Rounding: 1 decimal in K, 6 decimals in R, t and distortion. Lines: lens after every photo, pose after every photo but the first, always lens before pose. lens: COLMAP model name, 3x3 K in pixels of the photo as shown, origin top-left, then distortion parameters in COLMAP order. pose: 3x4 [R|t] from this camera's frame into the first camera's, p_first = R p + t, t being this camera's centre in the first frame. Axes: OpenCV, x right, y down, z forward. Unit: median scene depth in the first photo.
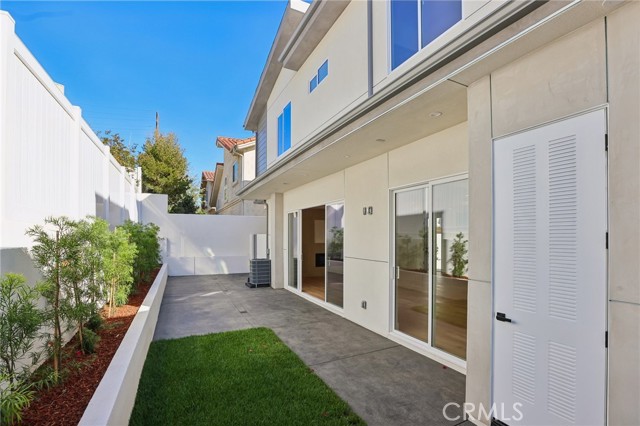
lens RADIAL K [[301.3, 0, 321.9], [0, 301.3, 239.3], [0, 0, 1]] dist [-0.054689, 0.000436]
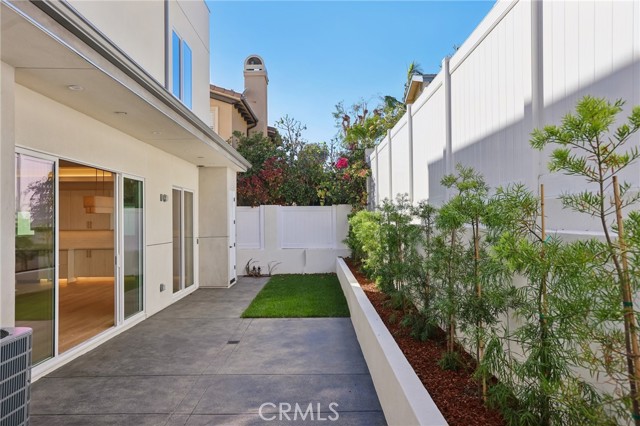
lens RADIAL K [[451.8, 0, 320.0], [0, 451.8, 213.0], [0, 0, 1]] dist [0.008165, 0.010235]
pose [[-0.901753, 0.016183, 0.431950, -0.771827], [0.012333, 0.999855, -0.011713, -0.010714], [-0.432077, -0.005235, -0.901822, 1.637900]]
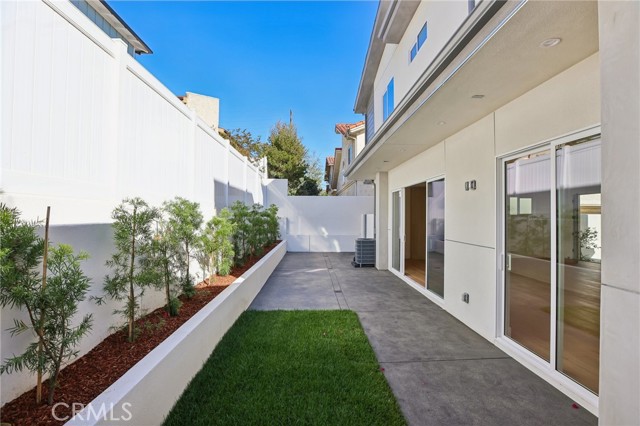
lens RADIAL K [[289.7, 0, 320.0], [0, 289.7, 213.0], [0, 0, 1]] dist [-0.047681, 0.016916]
pose [[0.909294, -0.001672, -0.416151, 0.080231], [-0.007849, 0.999745, -0.021166, 0.001384], [0.416080, 0.022512, 0.909049, 0.083450]]
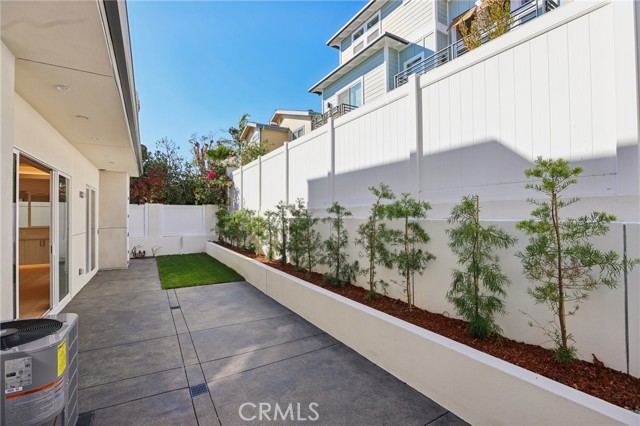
lens RADIAL K [[289.7, 0, 320.0], [0, 289.7, 213.0], [0, 0, 1]] dist [-0.047681, 0.016916]
pose [[-0.996325, 0.002547, -0.085611, -0.541345], [0.002914, 0.999987, -0.004167, -0.007355], [0.085600, -0.004401, -0.996320, 1.667024]]
